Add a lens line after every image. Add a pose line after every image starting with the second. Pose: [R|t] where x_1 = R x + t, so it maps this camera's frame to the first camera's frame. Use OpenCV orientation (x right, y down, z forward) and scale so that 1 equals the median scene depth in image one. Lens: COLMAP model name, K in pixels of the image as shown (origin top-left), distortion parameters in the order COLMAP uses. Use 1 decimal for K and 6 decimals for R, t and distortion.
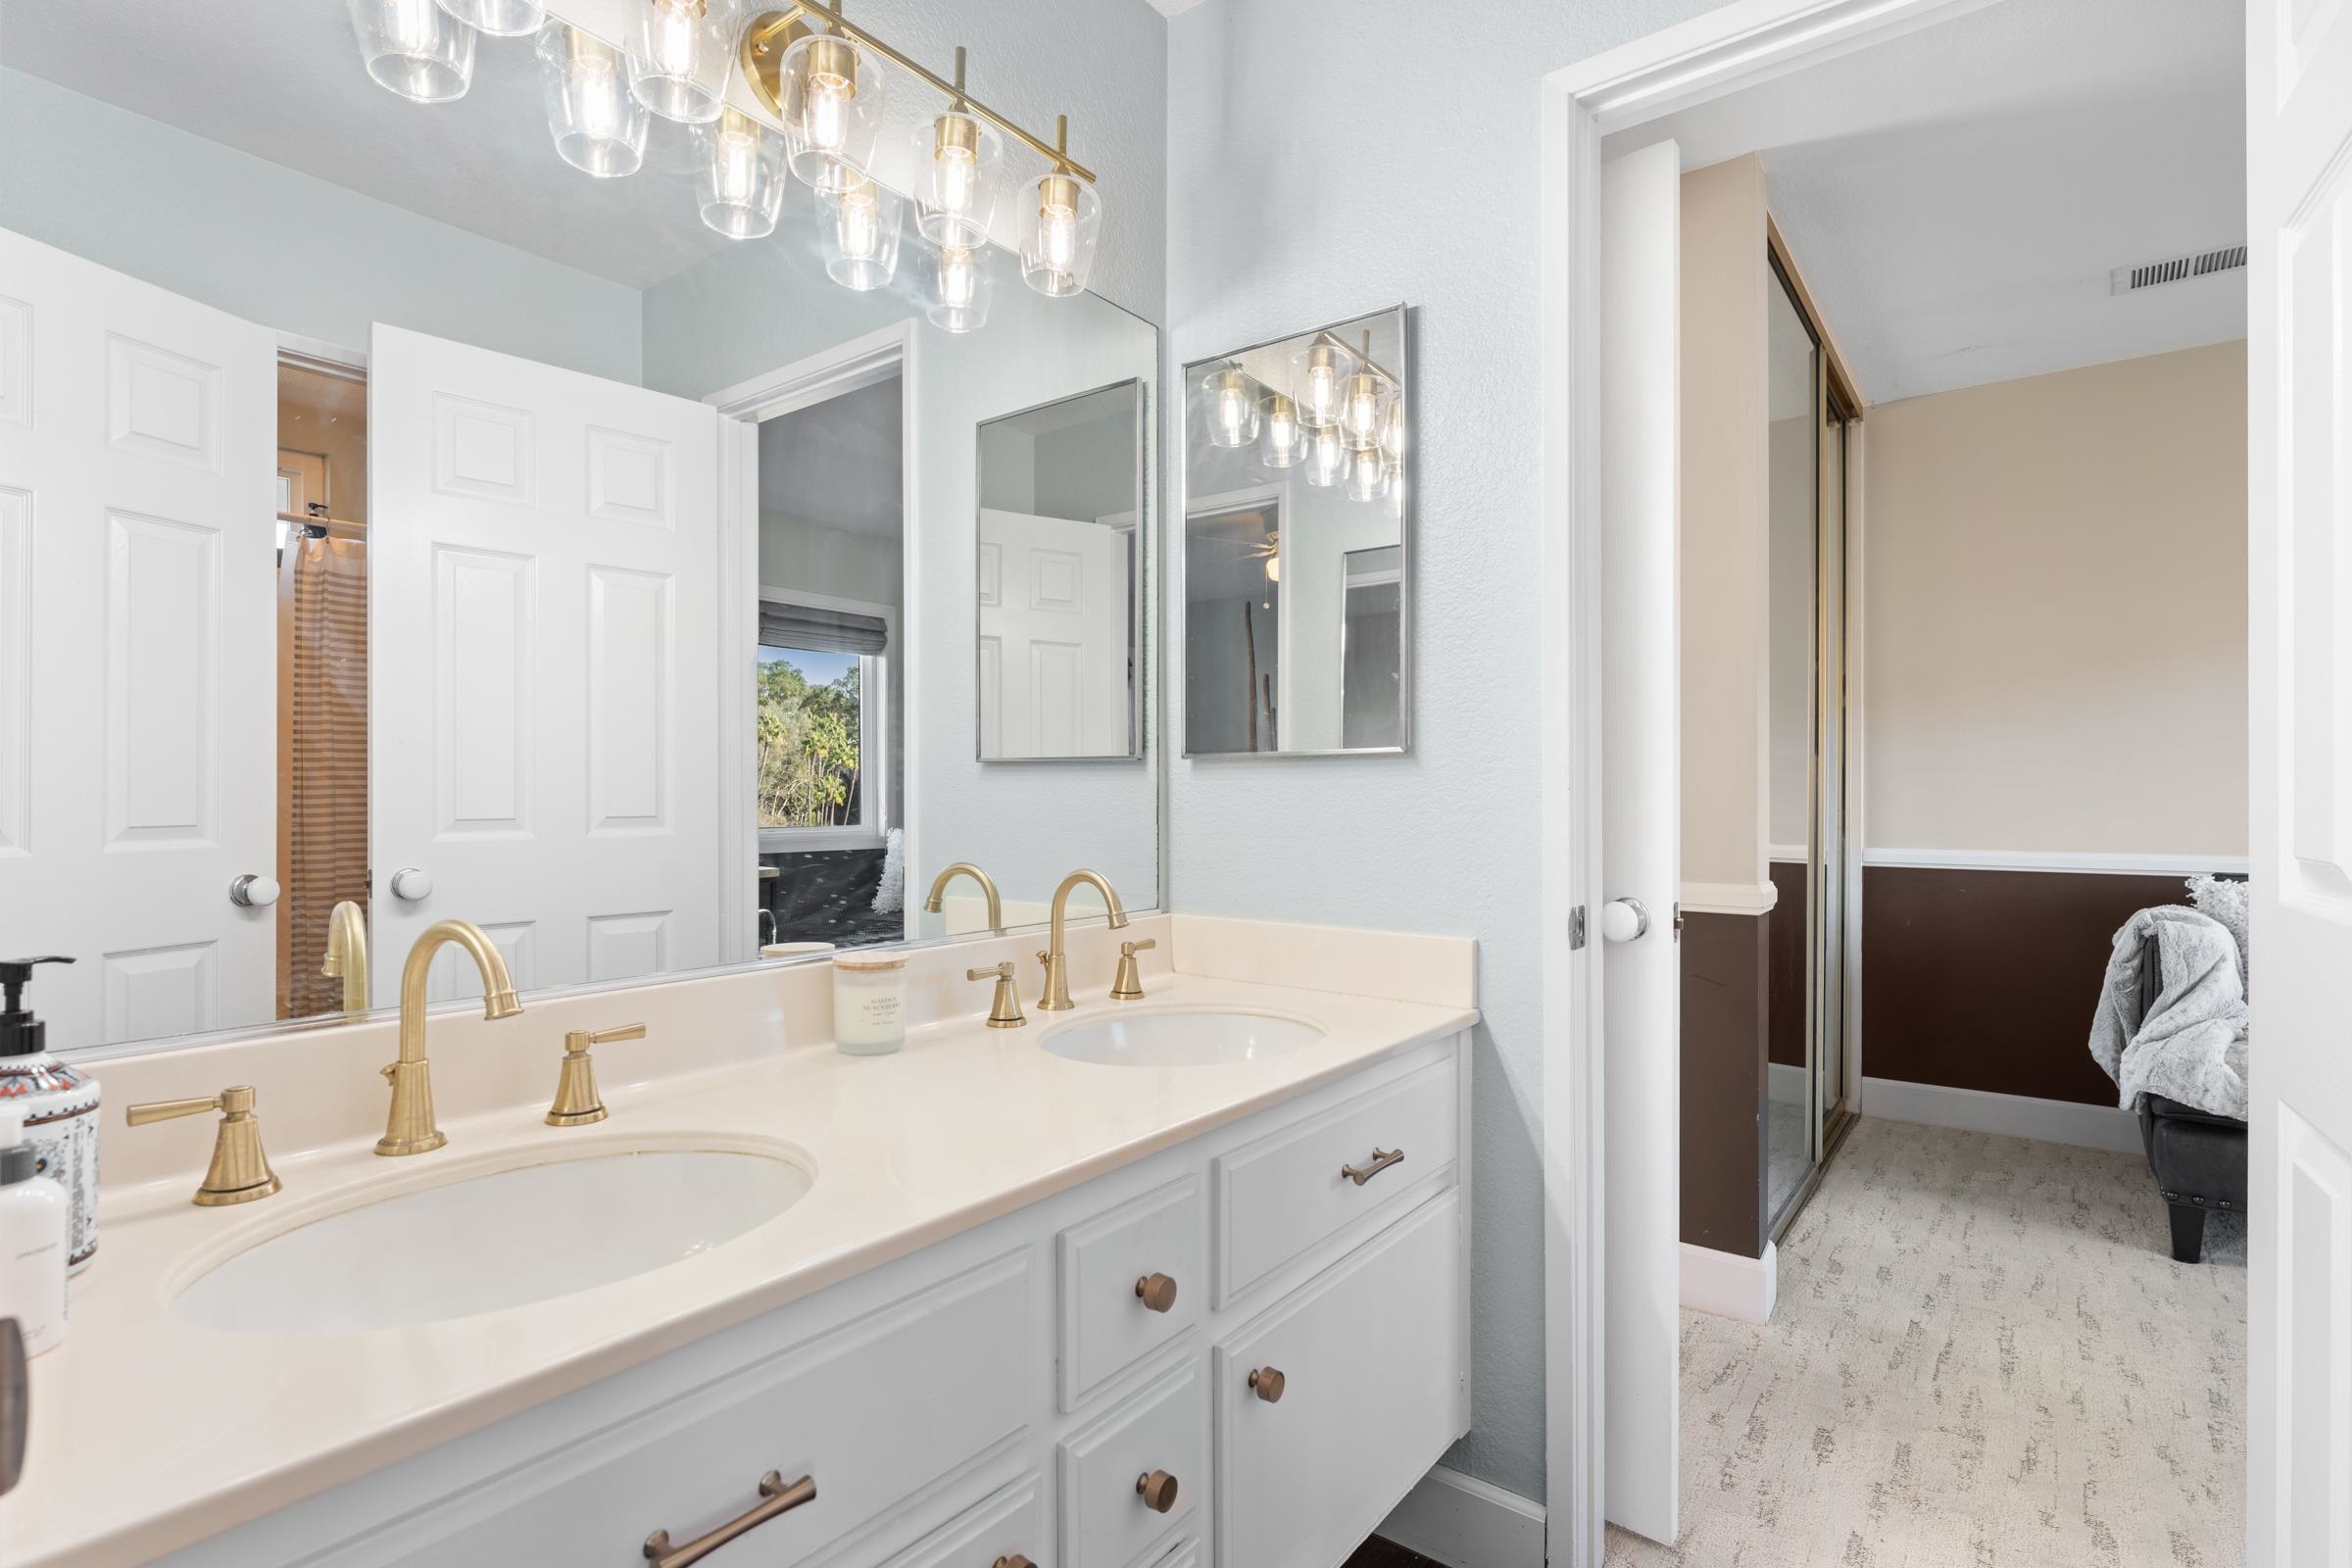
lens RADIAL K [[1158.9, 0, 1176.0], [0, 1158.9, 784.0], [0, 0, 1]] dist [-0.002635, -0.000483]
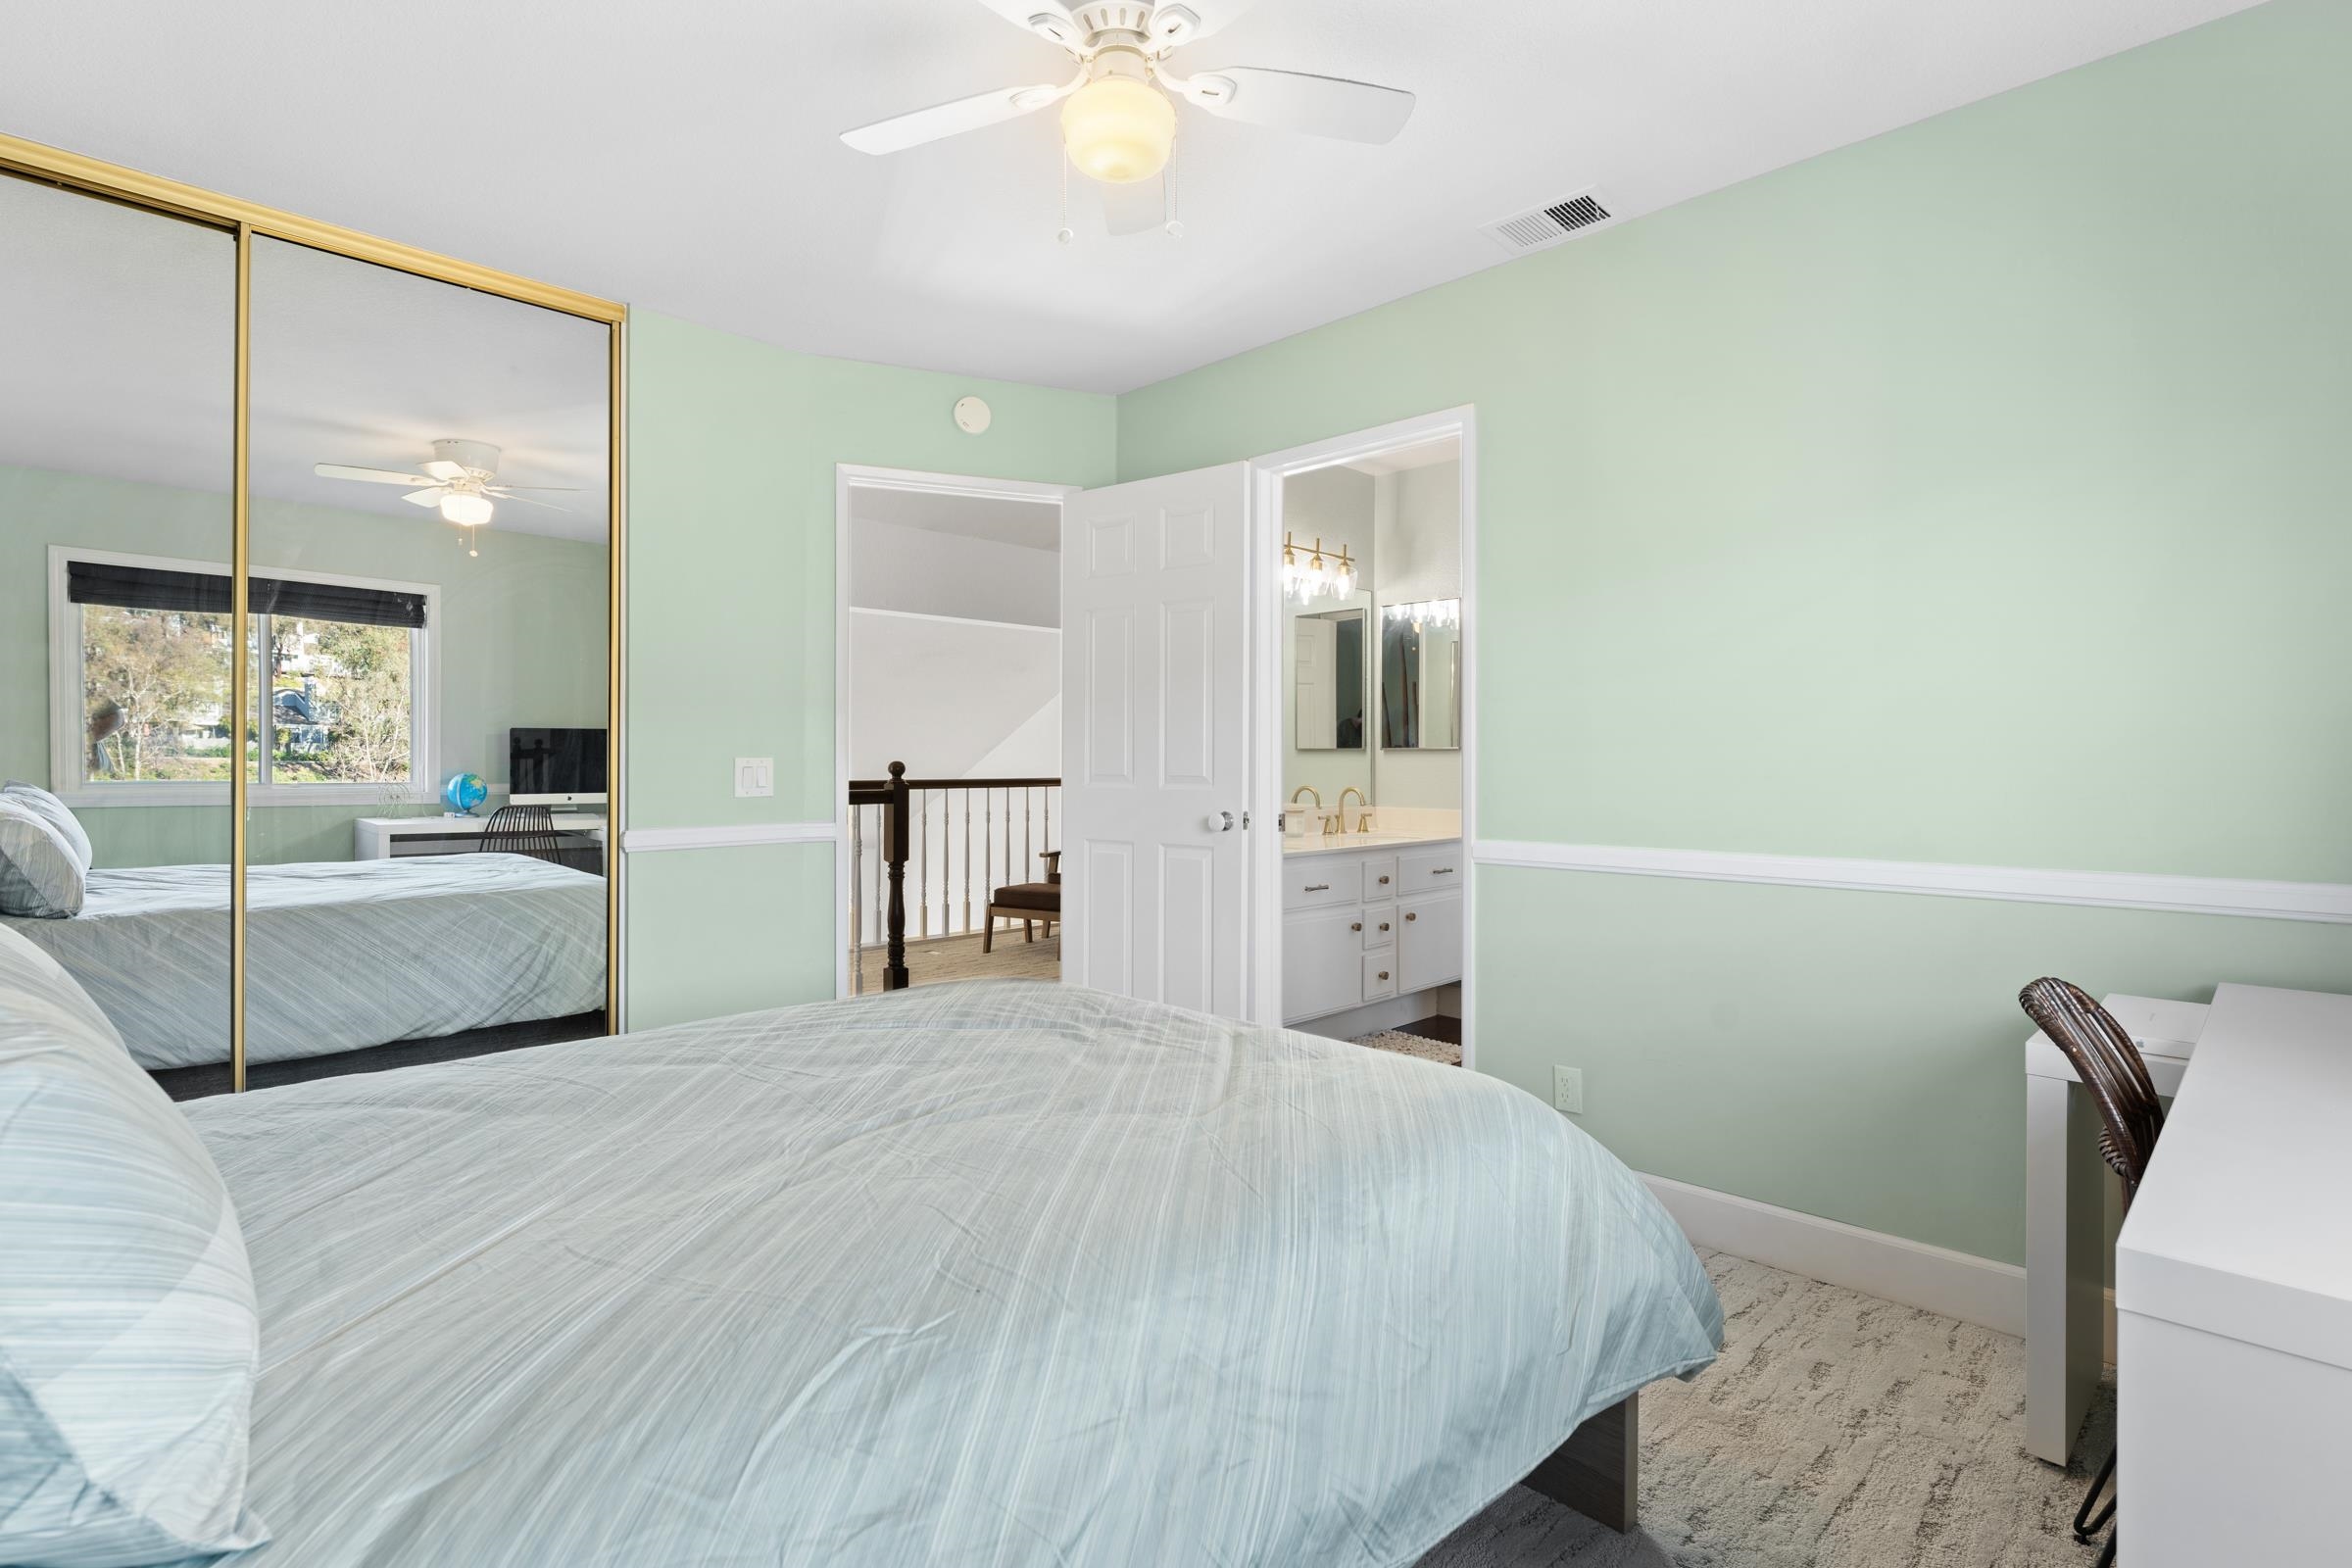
lens RADIAL K [[1158.9, 0, 1176.0], [0, 1158.9, 784.0], [0, 0, 1]] dist [-0.002635, -0.000483]
pose [[0.992190, -0.002290, -0.124712, -0.186406], [0.005549, 0.999652, 0.025787, -0.018464], [0.124610, -0.026278, 0.991858, -2.507706]]
